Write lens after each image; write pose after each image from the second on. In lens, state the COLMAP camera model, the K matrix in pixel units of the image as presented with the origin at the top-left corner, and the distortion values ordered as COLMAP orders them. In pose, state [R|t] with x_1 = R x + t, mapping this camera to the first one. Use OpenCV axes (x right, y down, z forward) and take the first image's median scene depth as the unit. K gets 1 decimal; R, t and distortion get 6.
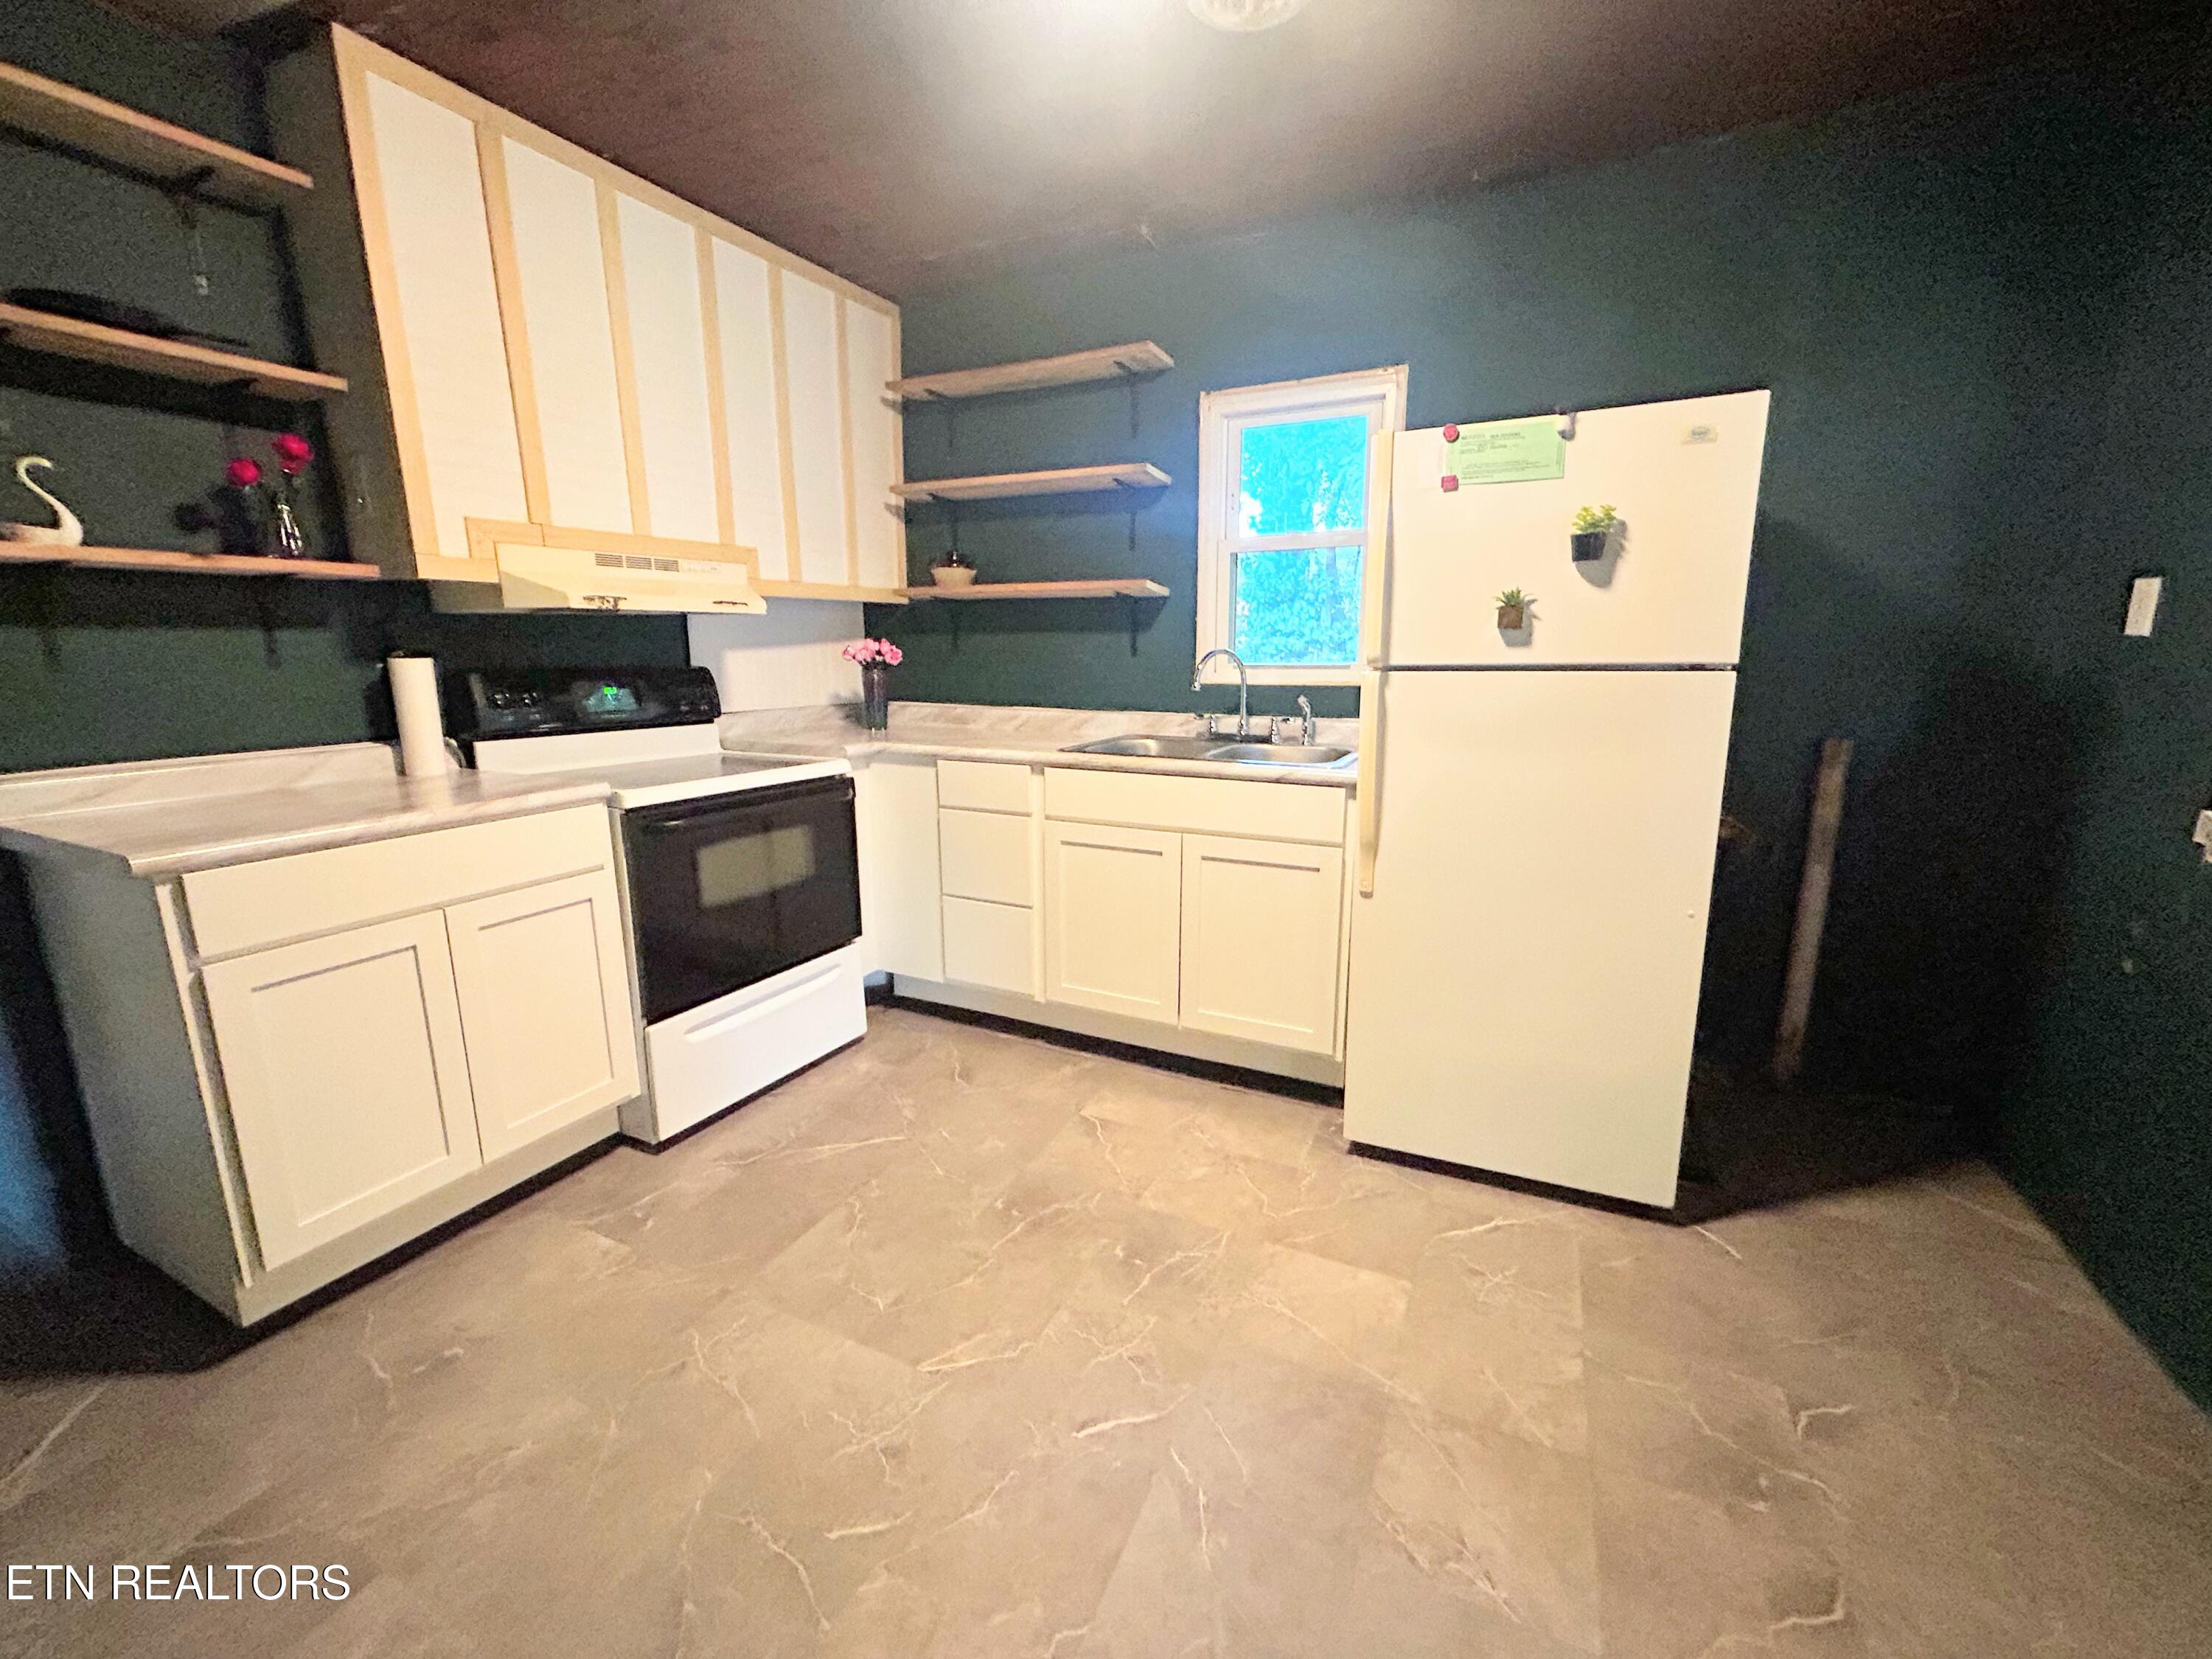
lens RADIAL K [[893.6, 0, 1107.8], [0, 893.6, 832.7], [0, 0, 1]] dist [-0.003663, 0.000051]
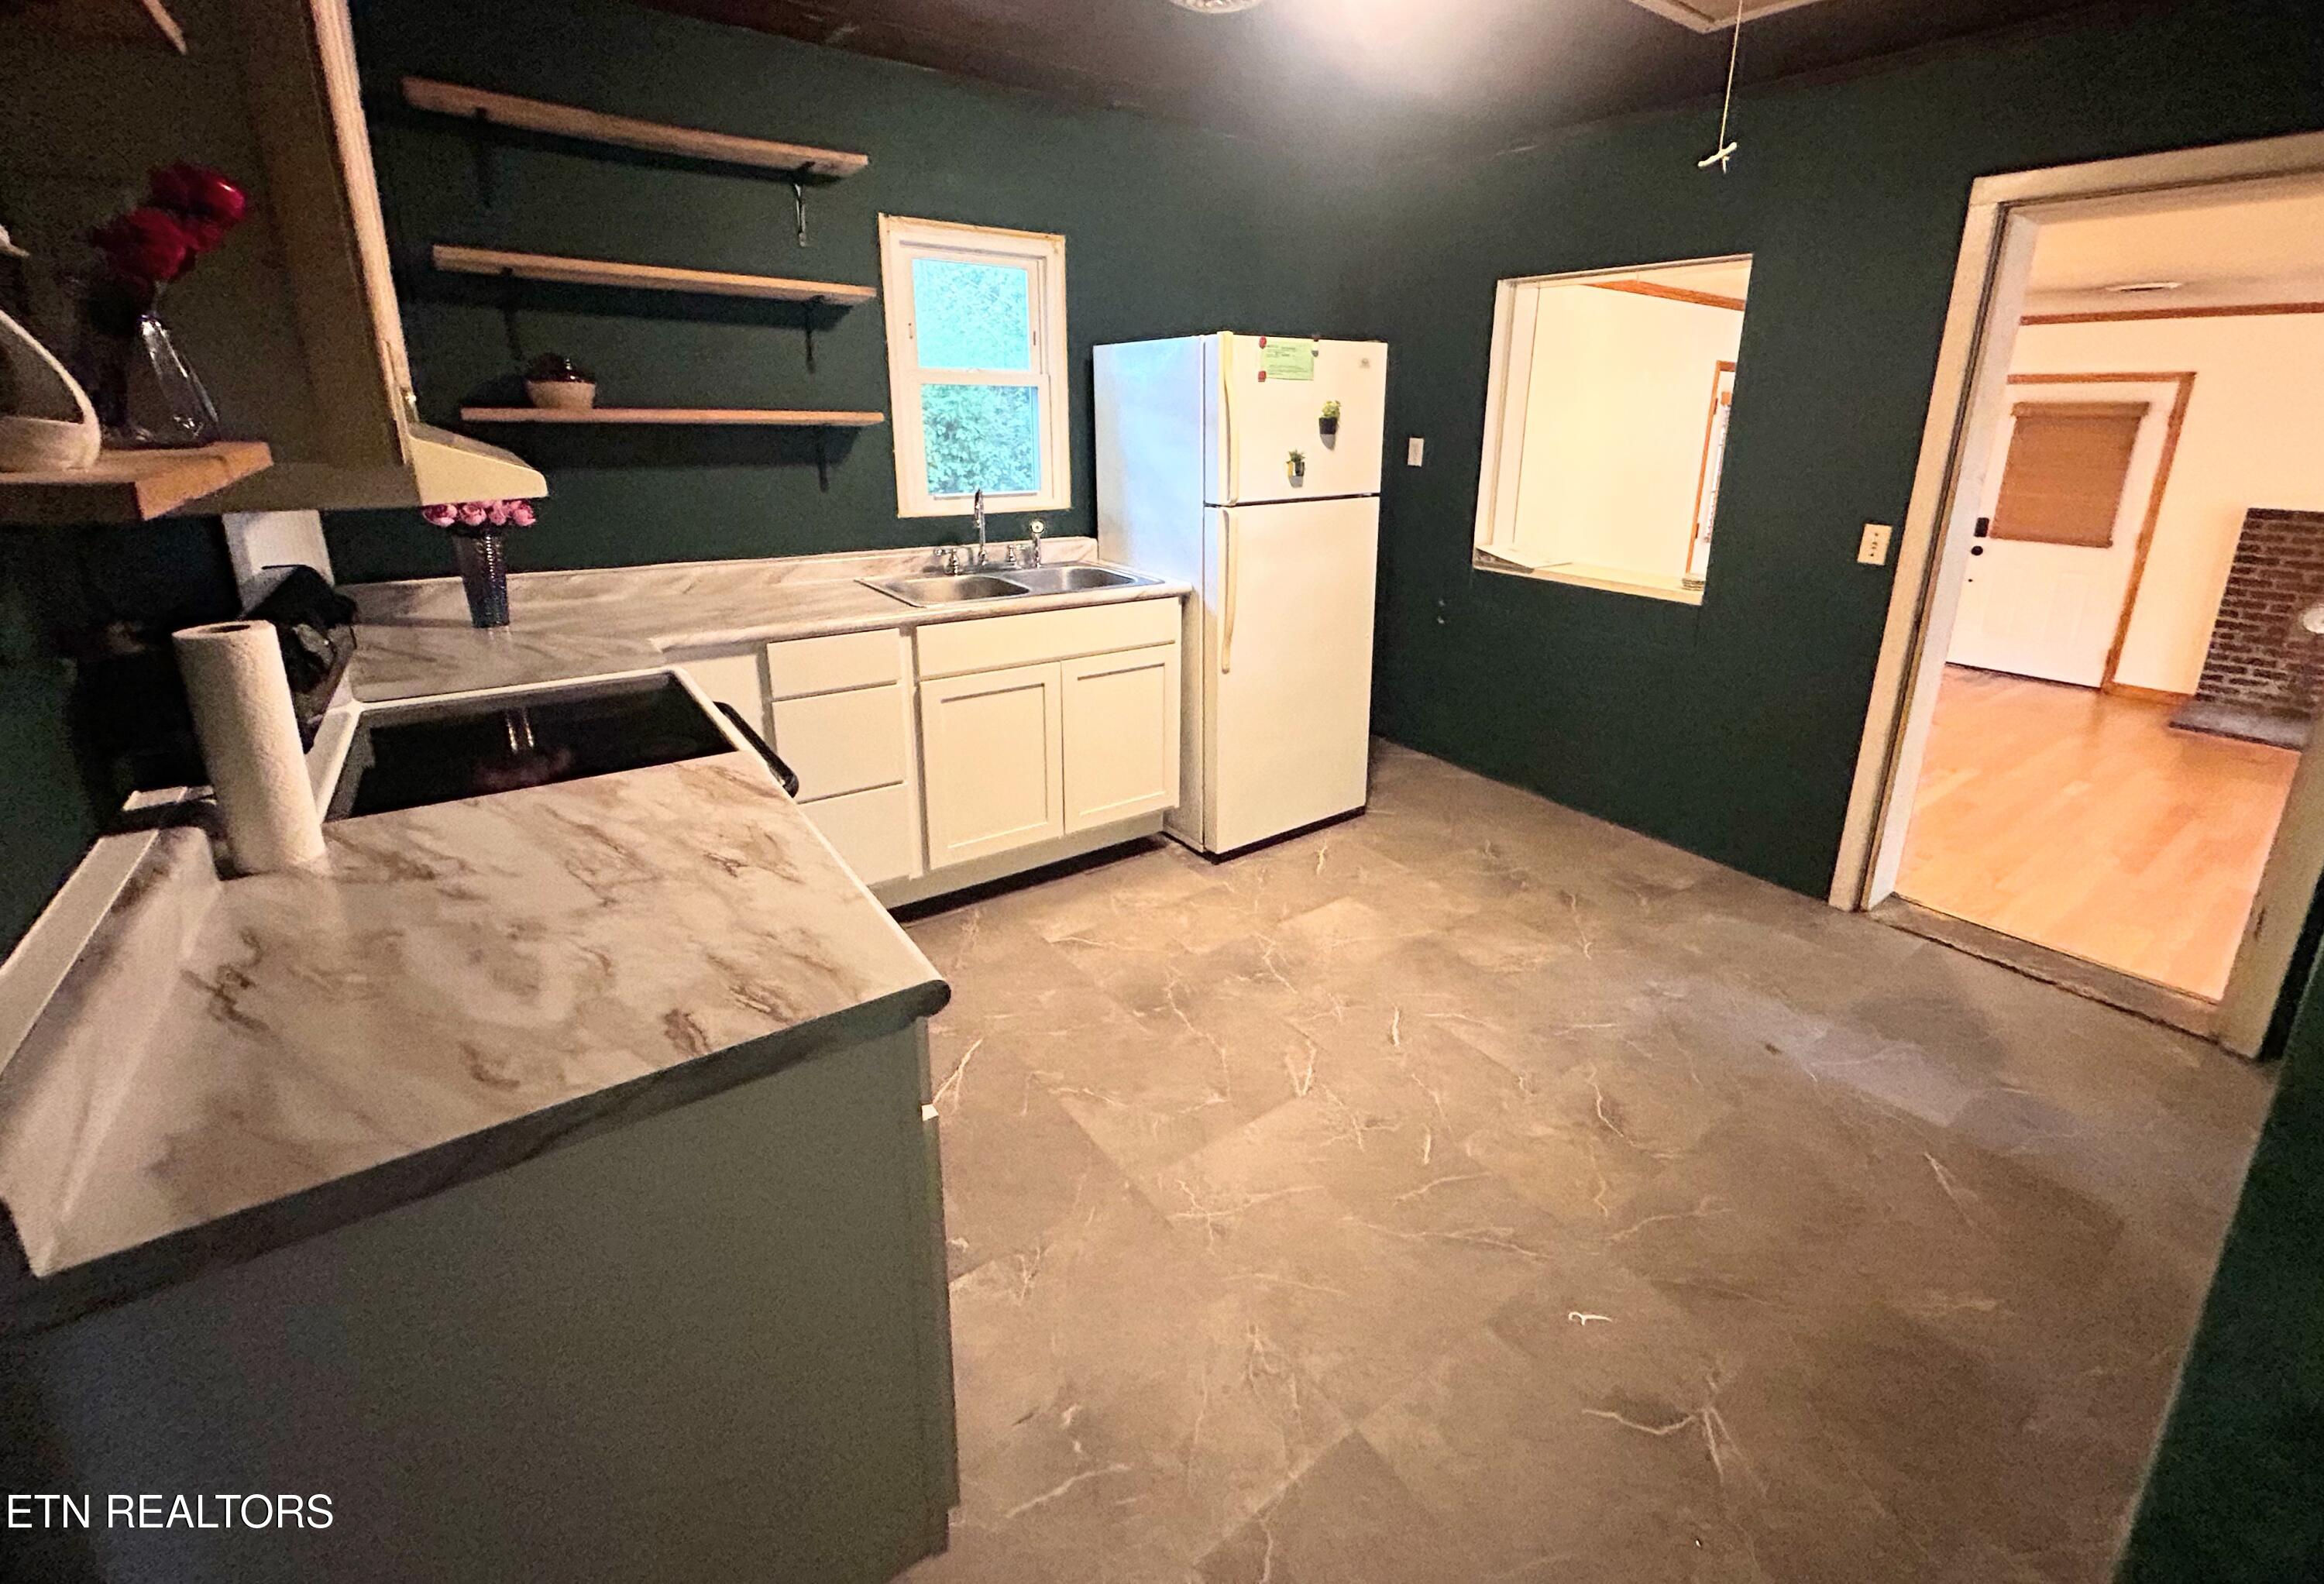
lens RADIAL K [[986.7, 0, 1201.1], [0, 986.7, 673.8], [0, 0, 1]] dist [-0.015483, -0.000269]
pose [[0.458254, -0.224230, 0.860072, -1.106600], [0.163563, 0.972404, 0.166368, -0.197451], [-0.873642, 0.064437, 0.482283, 0.336587]]
